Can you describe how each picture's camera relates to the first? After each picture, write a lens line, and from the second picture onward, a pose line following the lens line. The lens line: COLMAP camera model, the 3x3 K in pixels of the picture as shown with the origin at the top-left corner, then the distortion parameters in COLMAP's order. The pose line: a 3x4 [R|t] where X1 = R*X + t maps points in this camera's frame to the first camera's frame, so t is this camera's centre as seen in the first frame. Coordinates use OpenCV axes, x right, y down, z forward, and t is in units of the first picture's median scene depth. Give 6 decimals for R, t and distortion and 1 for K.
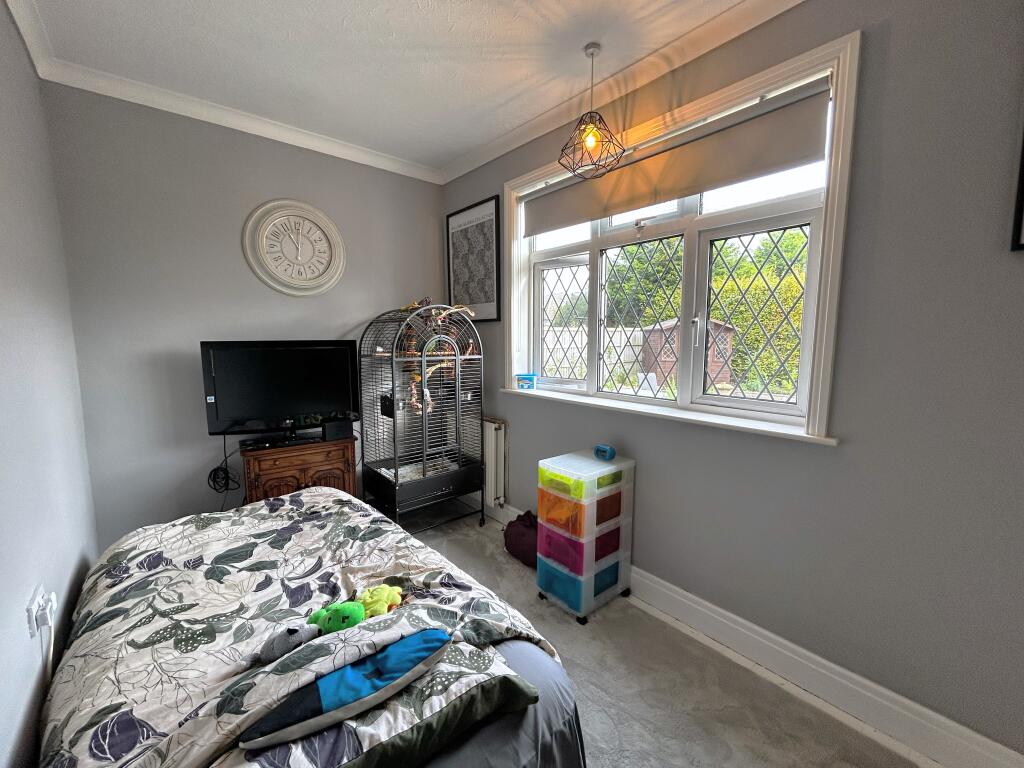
lens RADIAL K [[414.1, 0, 513.3], [0, 414.1, 380.2], [0, 0, 1]] dist [0.003510, 0.000272]
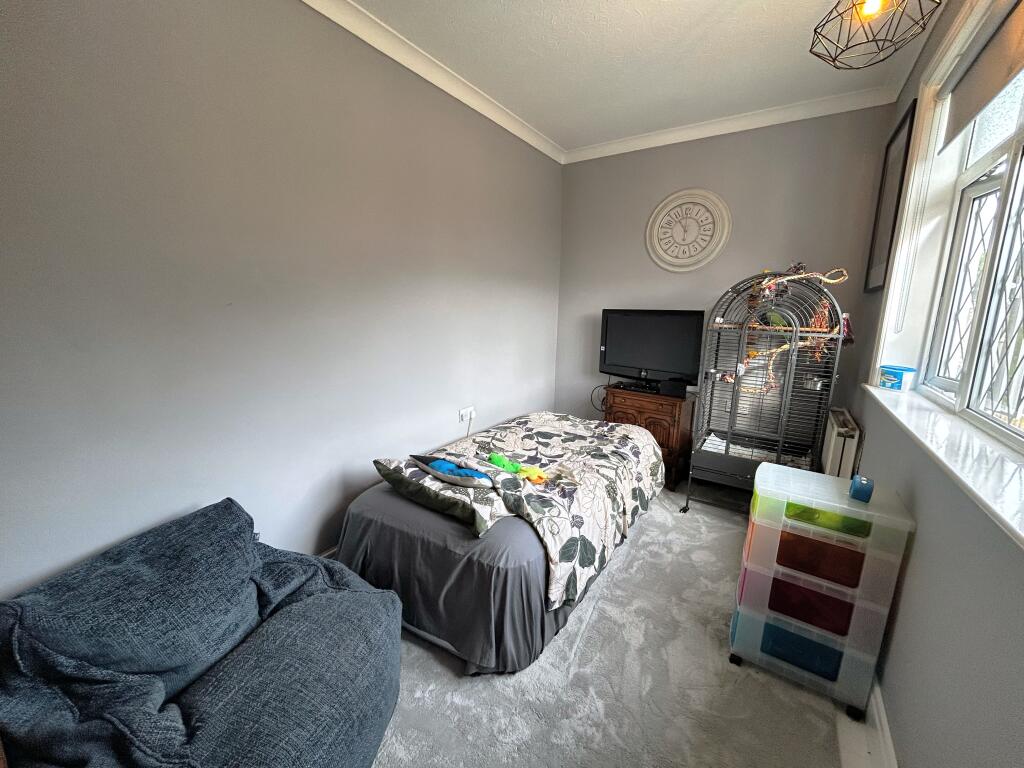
lens RADIAL K [[414.1, 0, 509.5], [0, 414.1, 383.5], [0, 0, 1]] dist [0.003510, 0.000272]
pose [[0.279221, 0.181584, -0.942901, 0.742103], [-0.123182, 0.980617, 0.152370, -0.019575], [0.952293, 0.073604, 0.296177, 0.308124]]
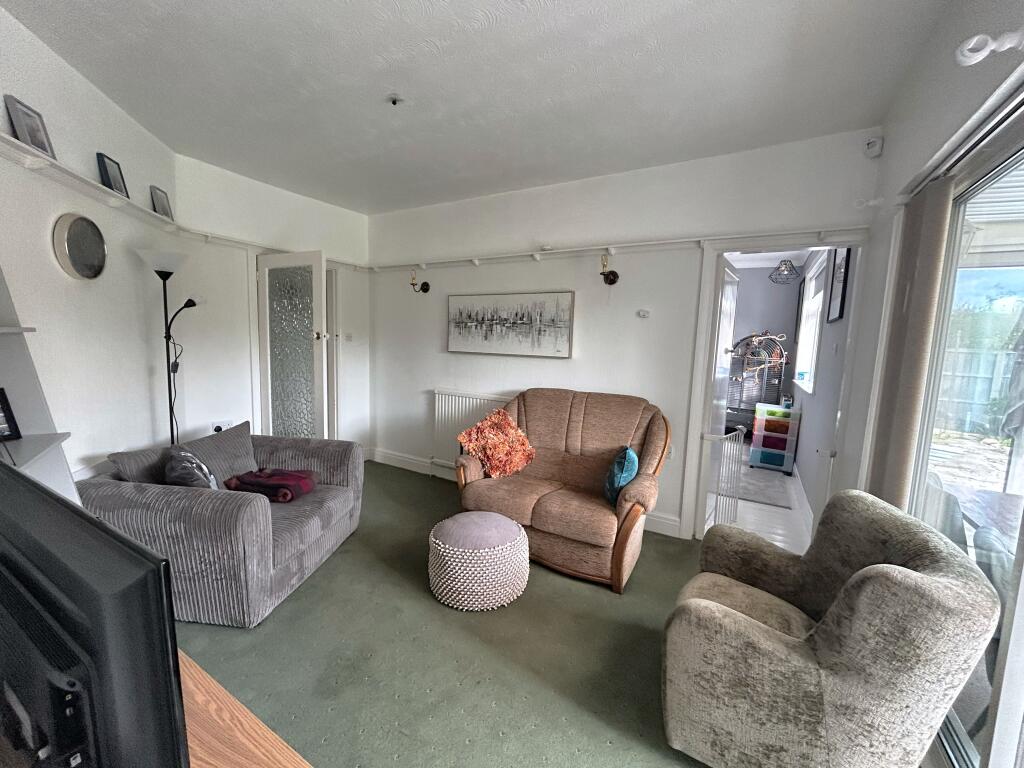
lens RADIAL K [[414.1, 0, 517.6], [0, 414.1, 385.4], [0, 0, 1]] dist [0.003510, 0.000272]
pose [[0.343254, 0.121304, -0.931377, 1.981402], [-0.139105, 0.987255, 0.077315, 0.116976], [0.928885, 0.103021, 0.355753, -1.242006]]
